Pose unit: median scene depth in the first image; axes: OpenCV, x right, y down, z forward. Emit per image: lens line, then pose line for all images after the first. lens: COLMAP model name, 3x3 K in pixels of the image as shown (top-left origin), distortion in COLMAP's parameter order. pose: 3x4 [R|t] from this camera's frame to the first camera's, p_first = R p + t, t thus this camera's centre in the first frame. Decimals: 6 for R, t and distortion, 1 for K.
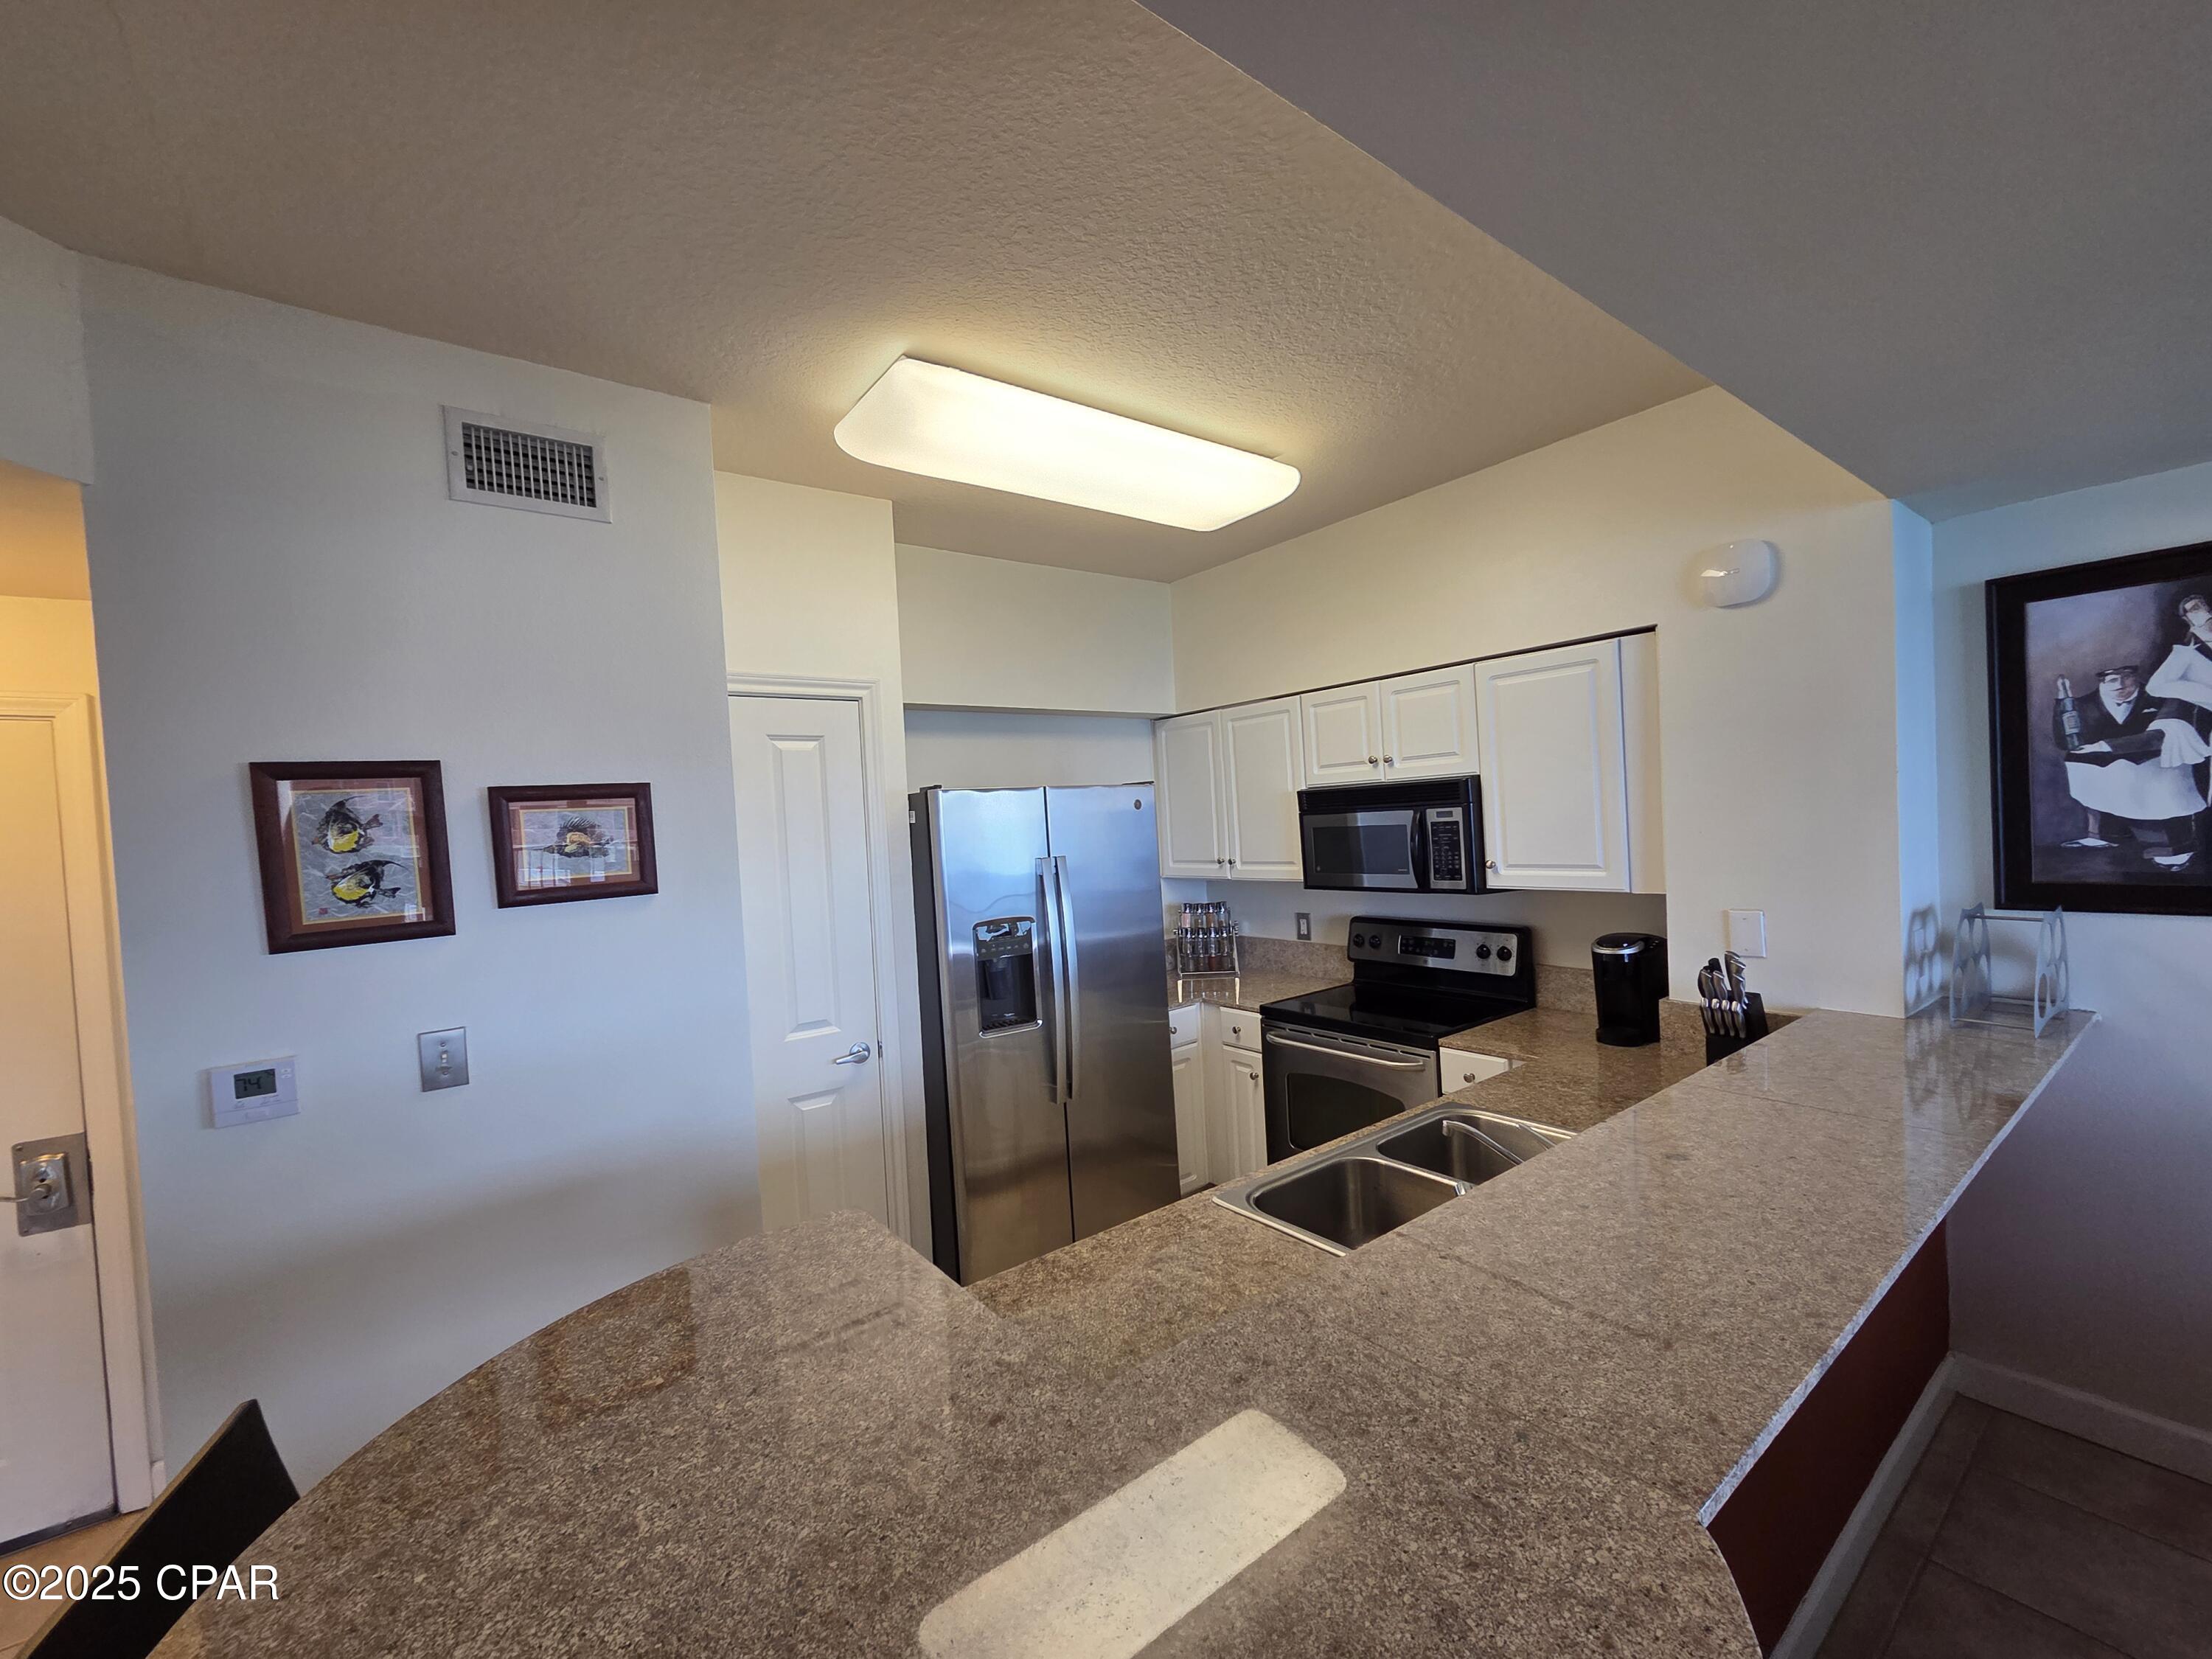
lens RADIAL K [[909.3, 0, 1115.7], [0, 909.3, 842.6], [0, 0, 1]] dist [0.004196, -0.000835]
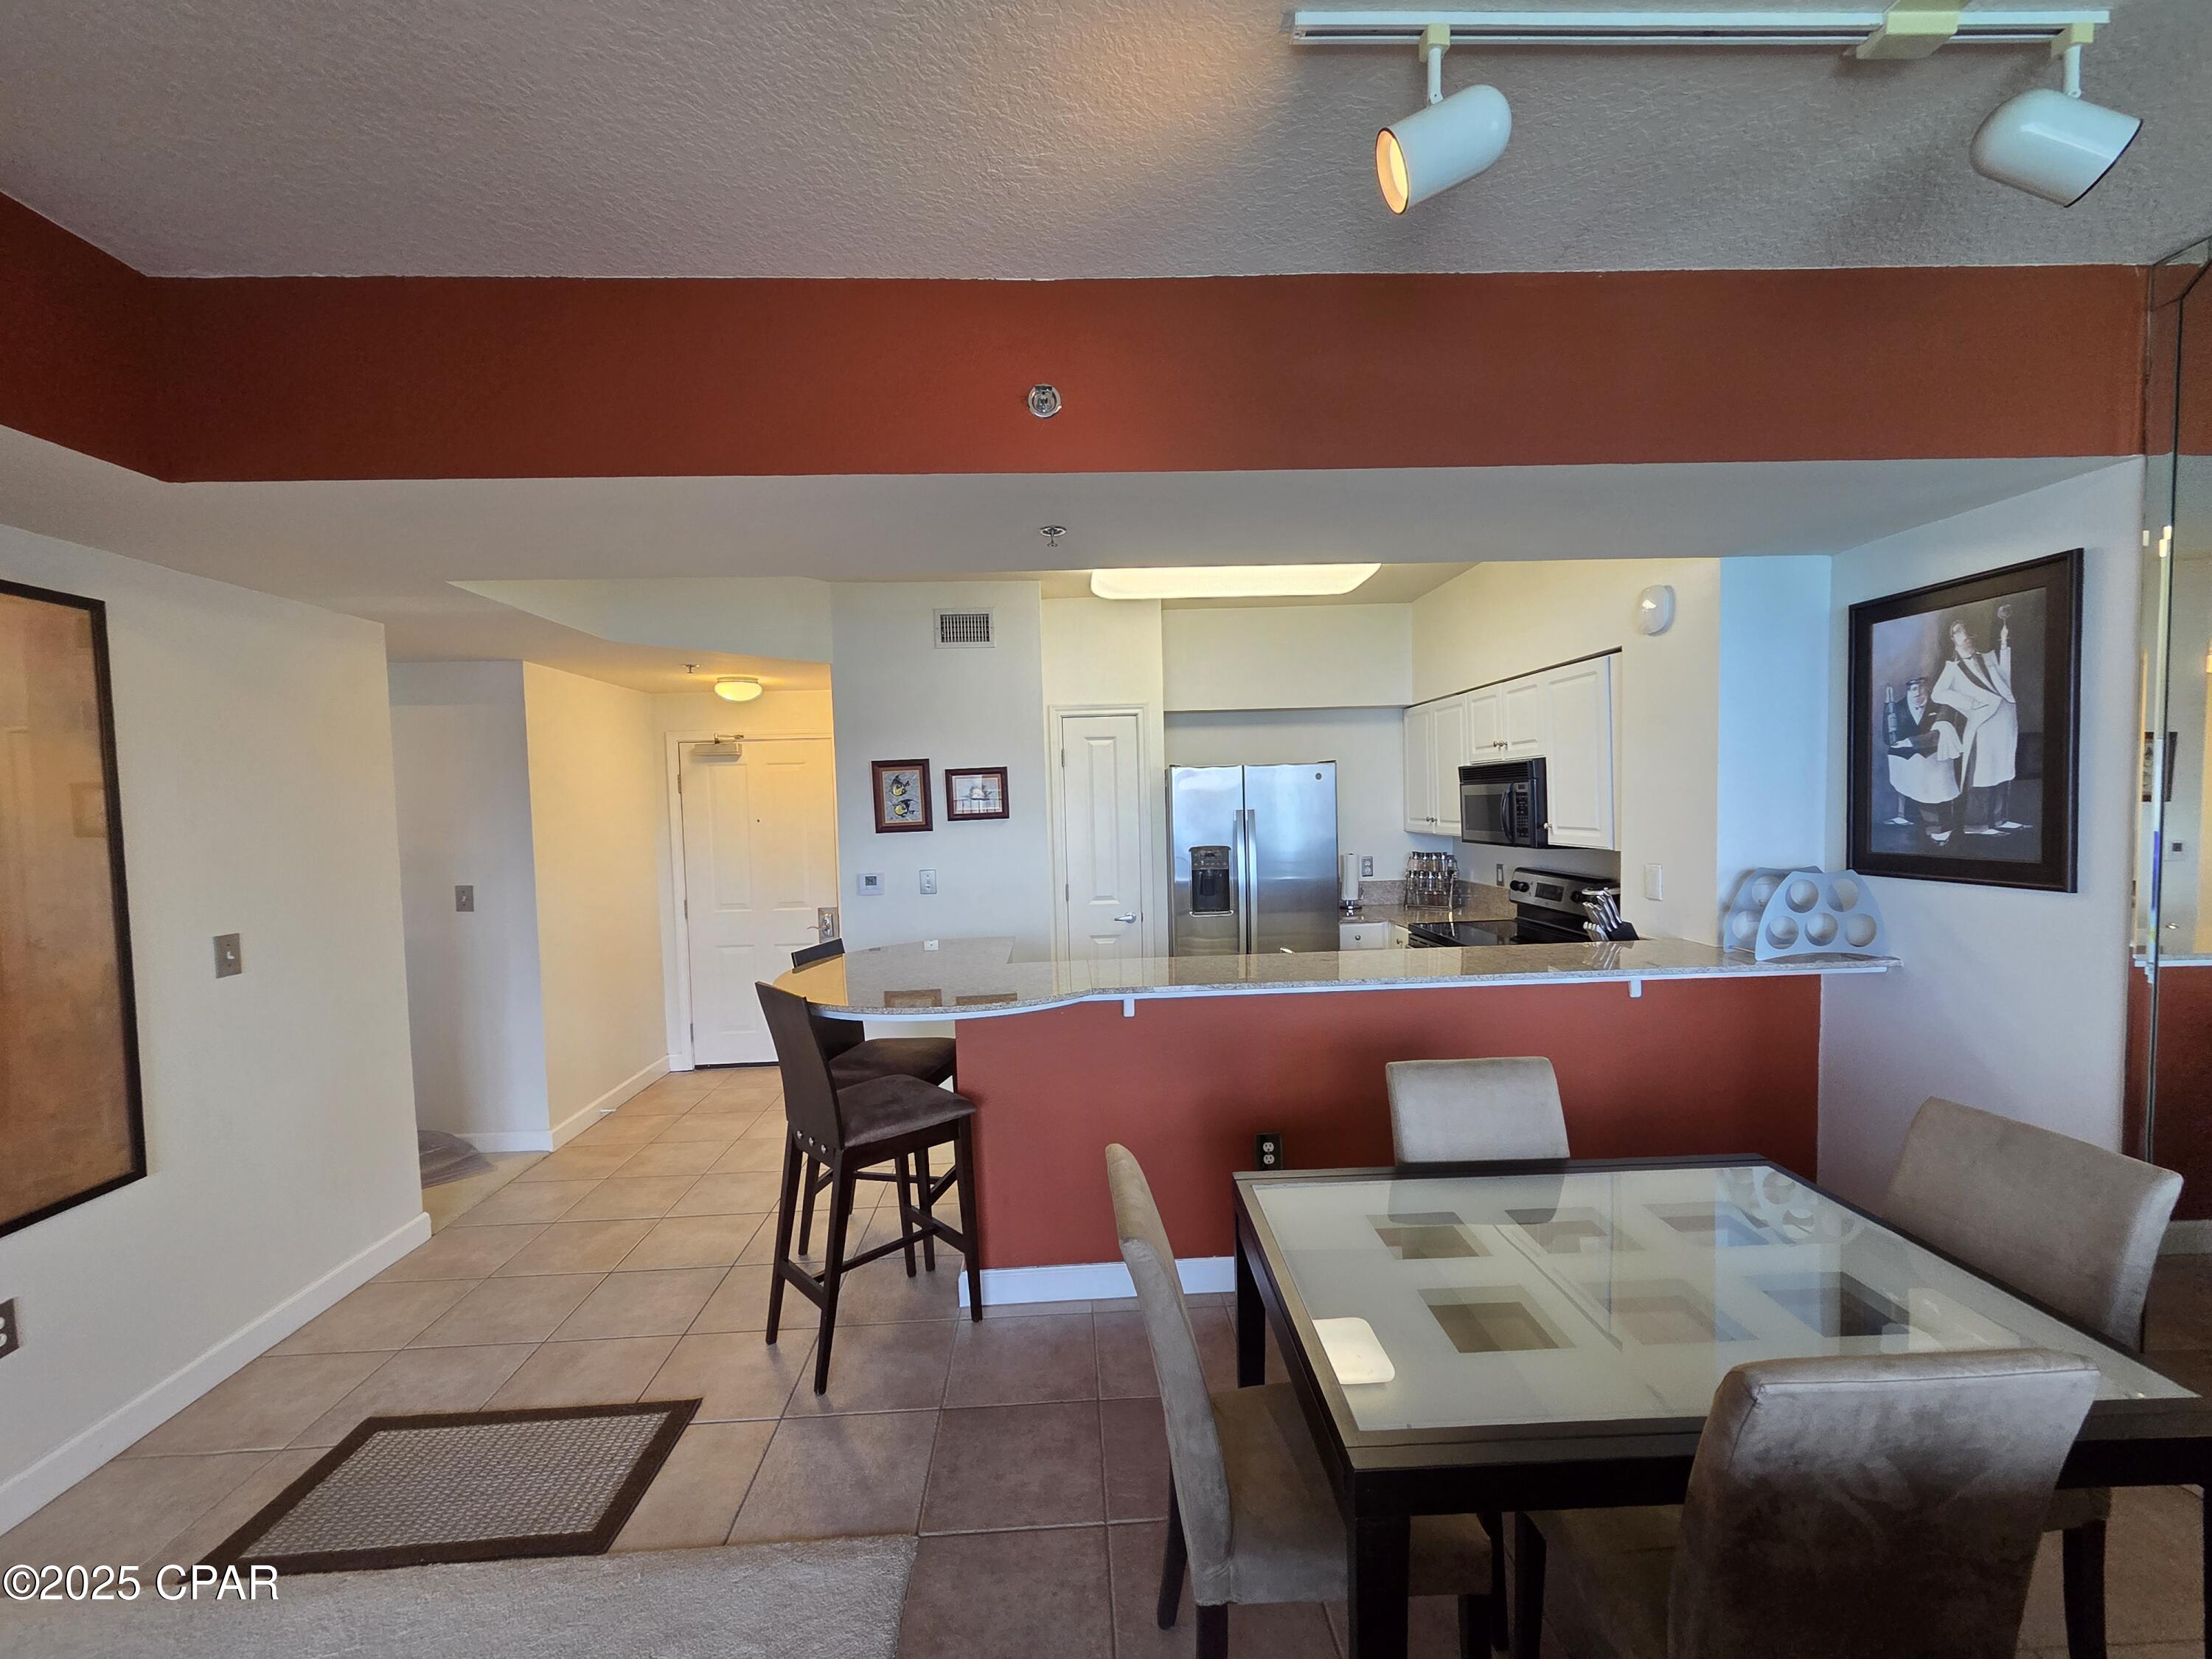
lens RADIAL K [[909.3, 0, 1084.4], [0, 909.3, 841.0], [0, 0, 1]] dist [0.004196, -0.000835]
pose [[0.809901, 0.052202, -0.584239, 0.919317], [-0.026036, 0.998250, 0.053101, -0.010009], [0.585988, -0.027795, 0.809843, -0.651766]]
